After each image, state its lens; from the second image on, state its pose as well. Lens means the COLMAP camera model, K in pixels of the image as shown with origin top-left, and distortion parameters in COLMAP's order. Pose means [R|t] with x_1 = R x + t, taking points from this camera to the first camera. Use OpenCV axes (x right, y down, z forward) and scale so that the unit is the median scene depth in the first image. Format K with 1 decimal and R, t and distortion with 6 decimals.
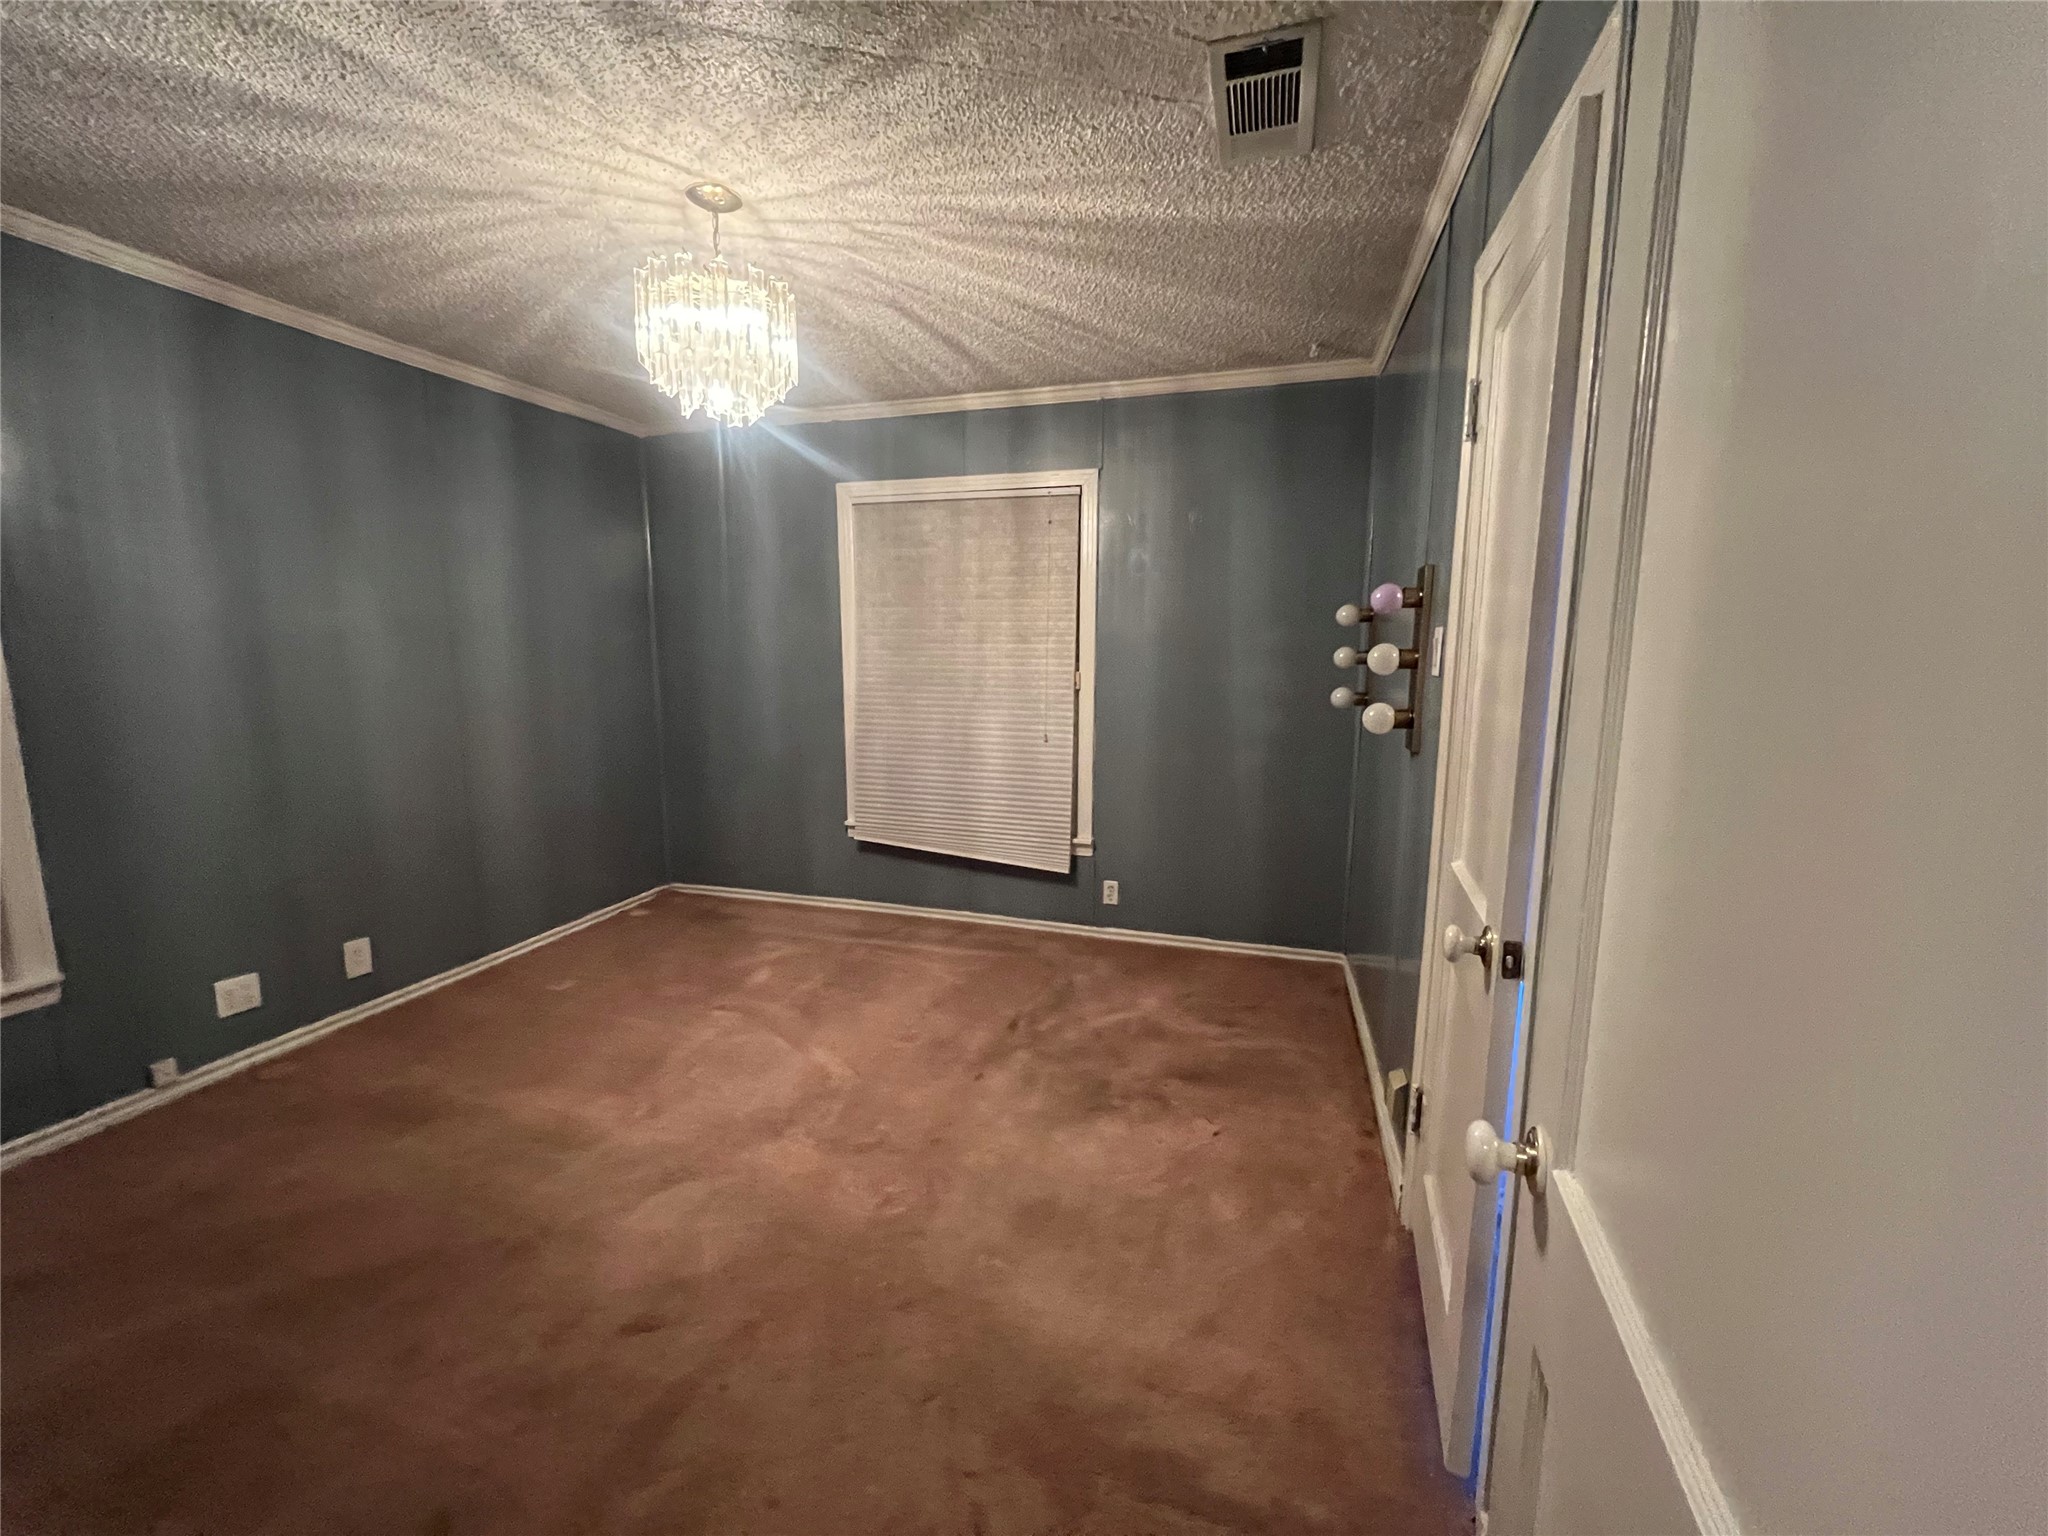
lens RADIAL K [[821.7, 0, 1027.6], [0, 821.7, 768.4], [0, 0, 1]] dist [-0.000413, 0.000258]
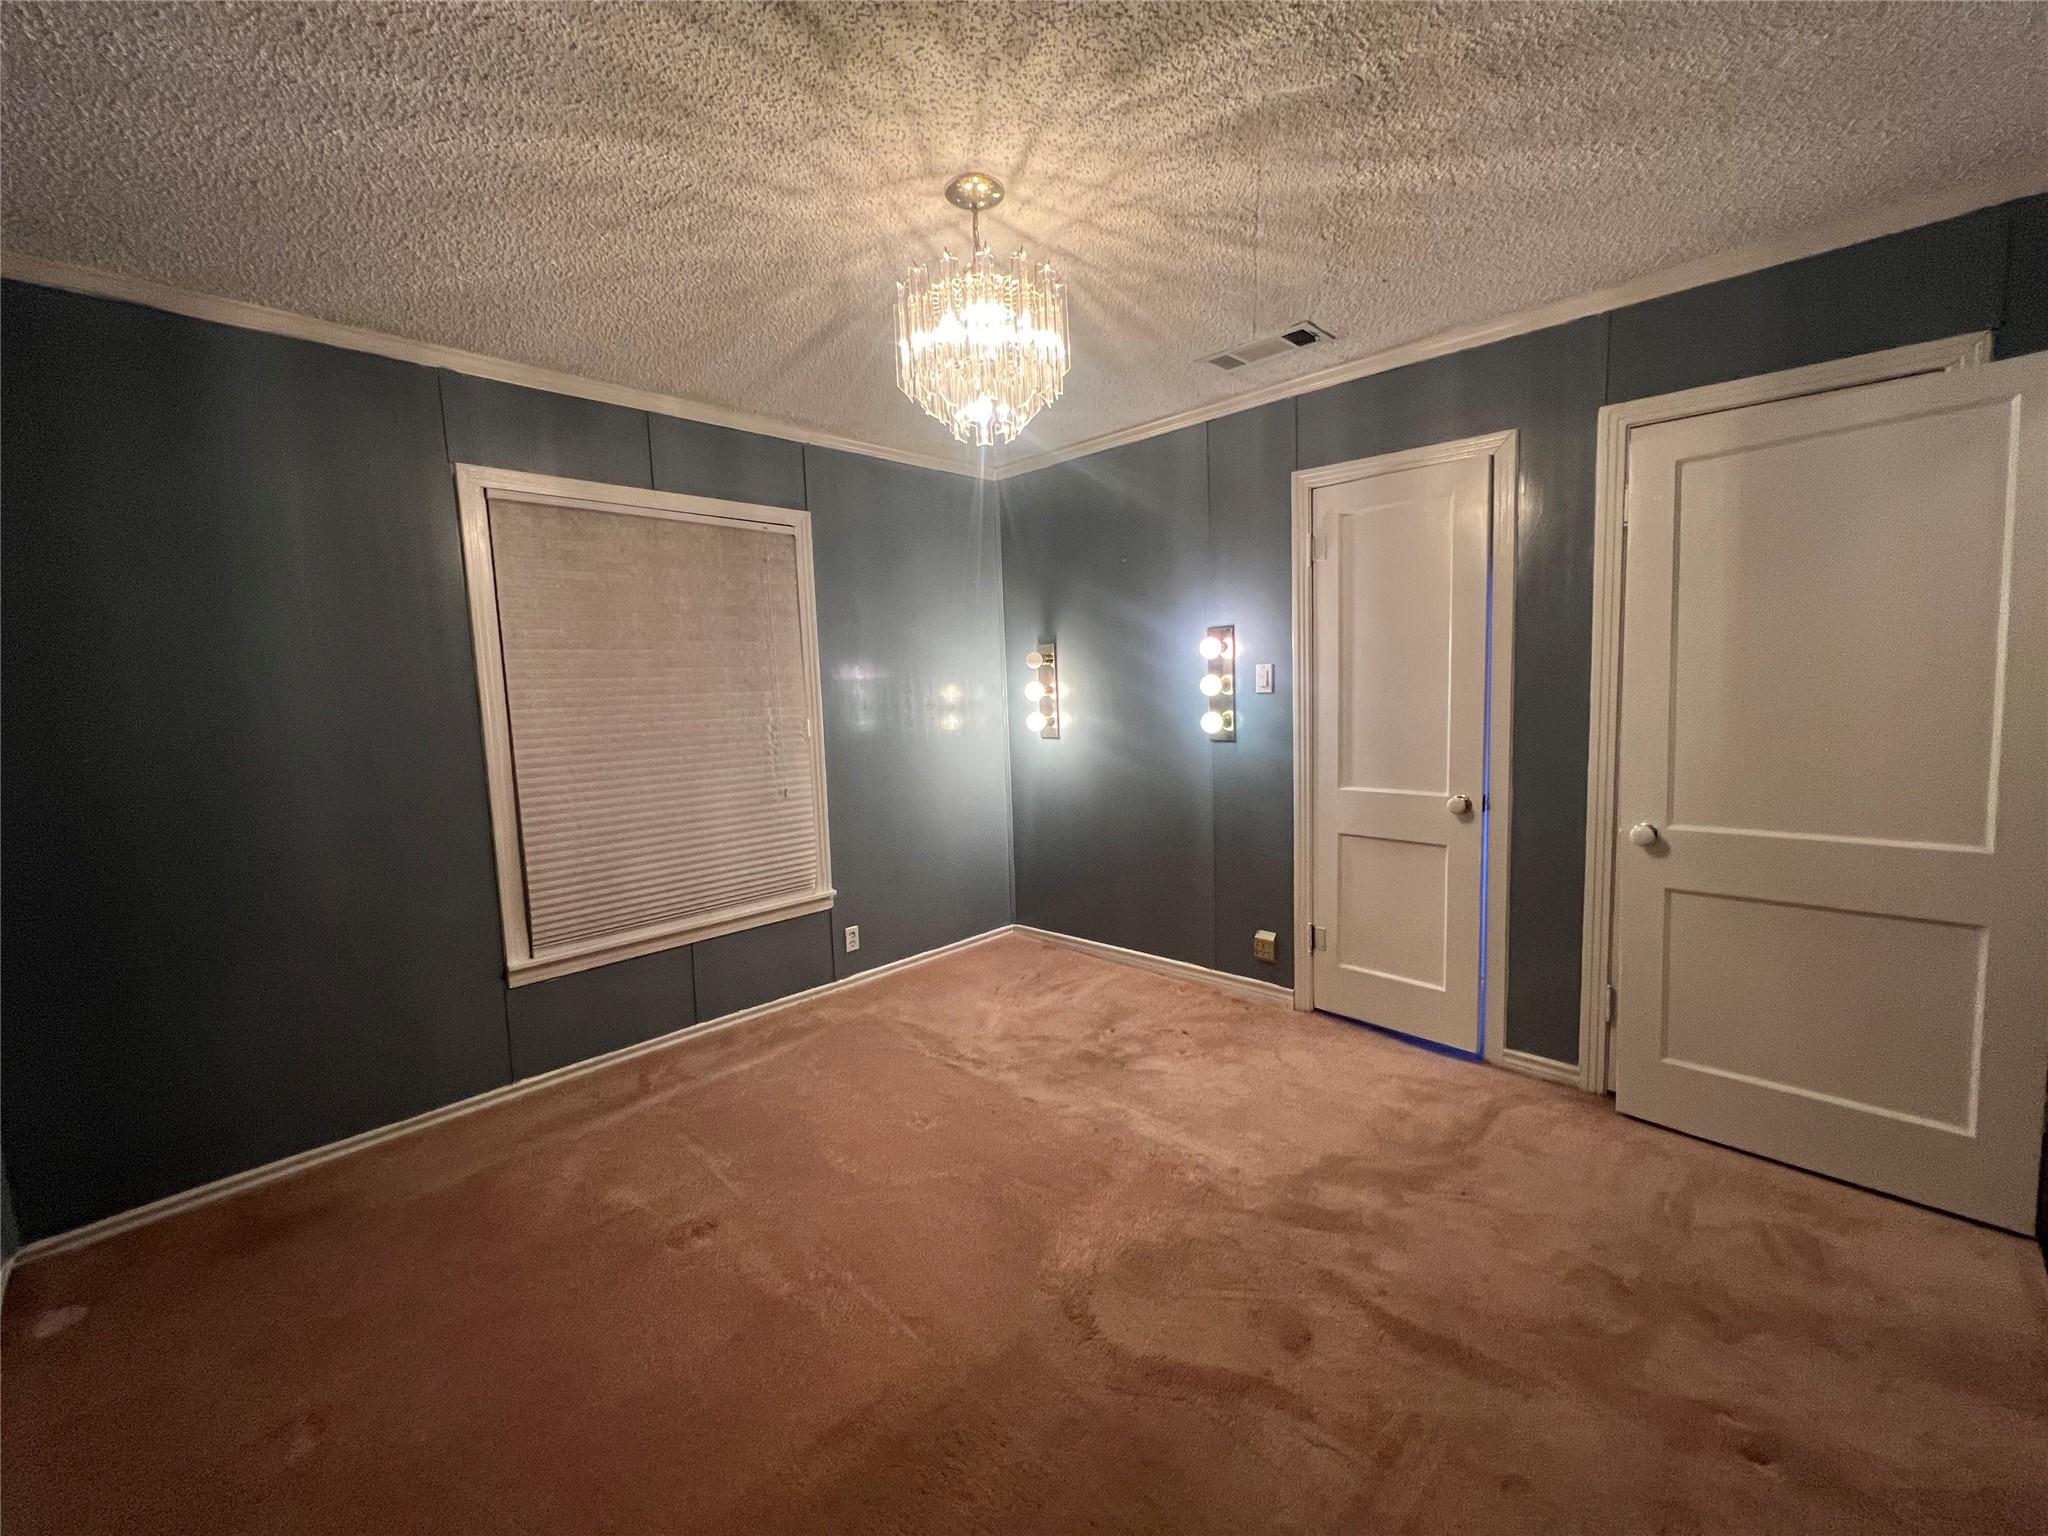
lens RADIAL K [[823.3, 0, 1025.1], [0, 823.3, 765.9], [0, 0, 1]] dist [0.000874, -0.000189]
pose [[0.461200, -0.108822, 0.880597, -0.823662], [0.167747, 0.985247, 0.033899, -0.065930], [-0.871295, 0.132084, 0.472651, 0.412020]]
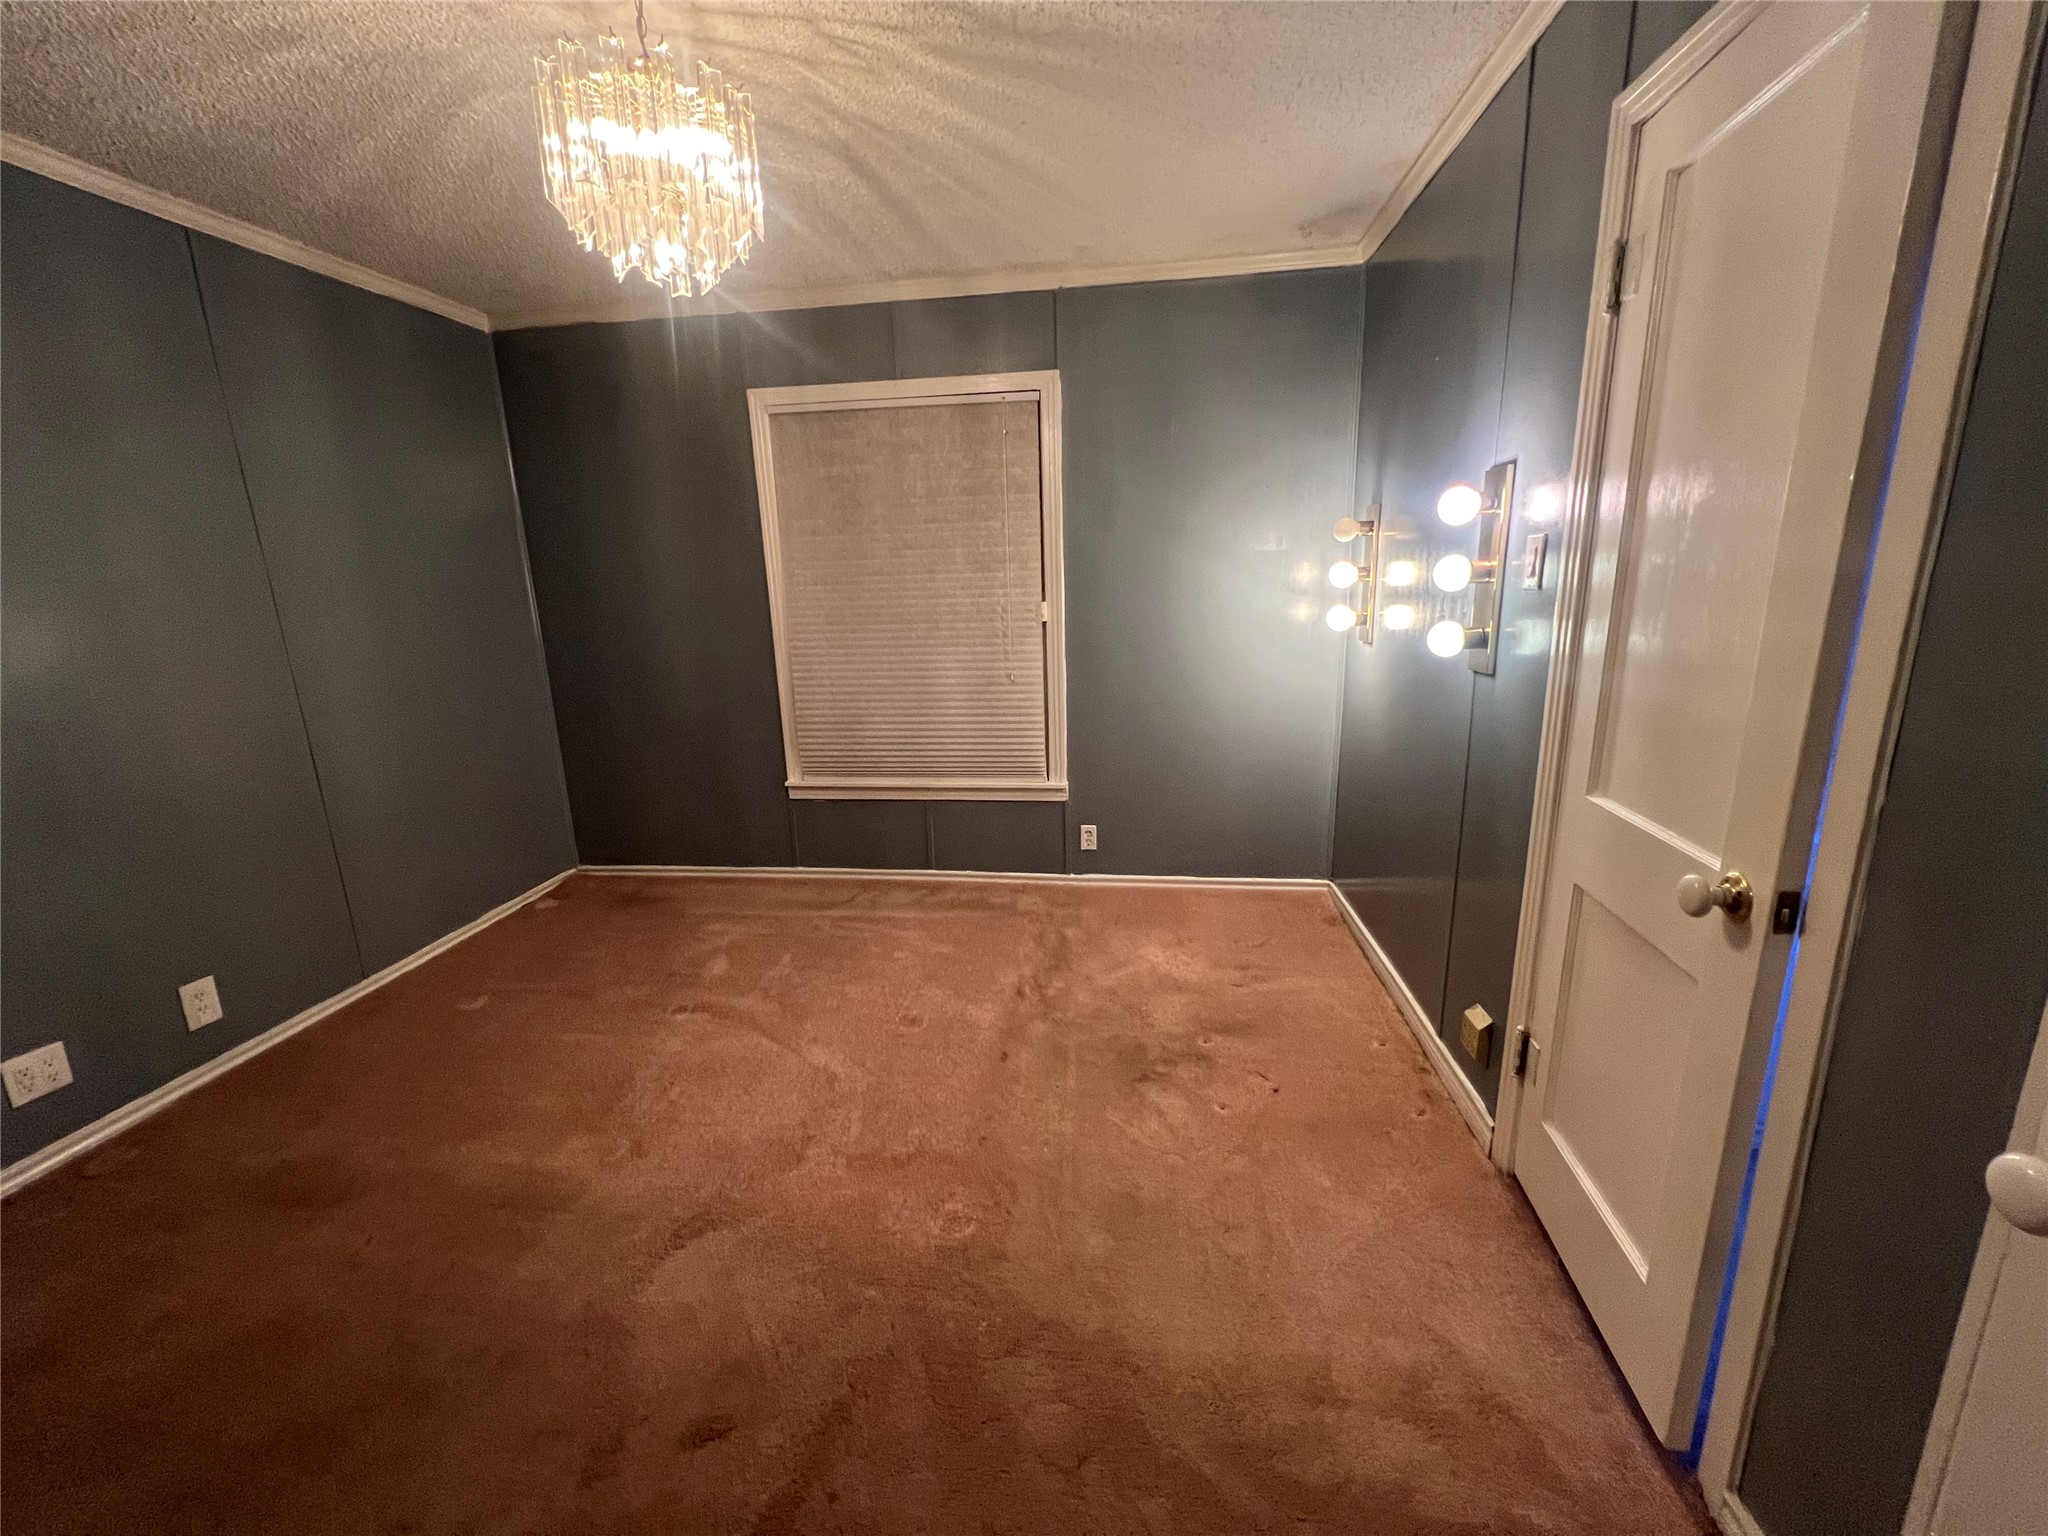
lens RADIAL K [[821.7, 0, 1027.6], [0, 821.7, 768.4], [0, 0, 1]] dist [-0.000413, 0.000258]
pose [[0.986282, -0.070448, 0.149284, -0.130644], [0.057952, 0.994568, 0.086463, -0.017005], [-0.154564, -0.076626, 0.985007, 0.112684]]
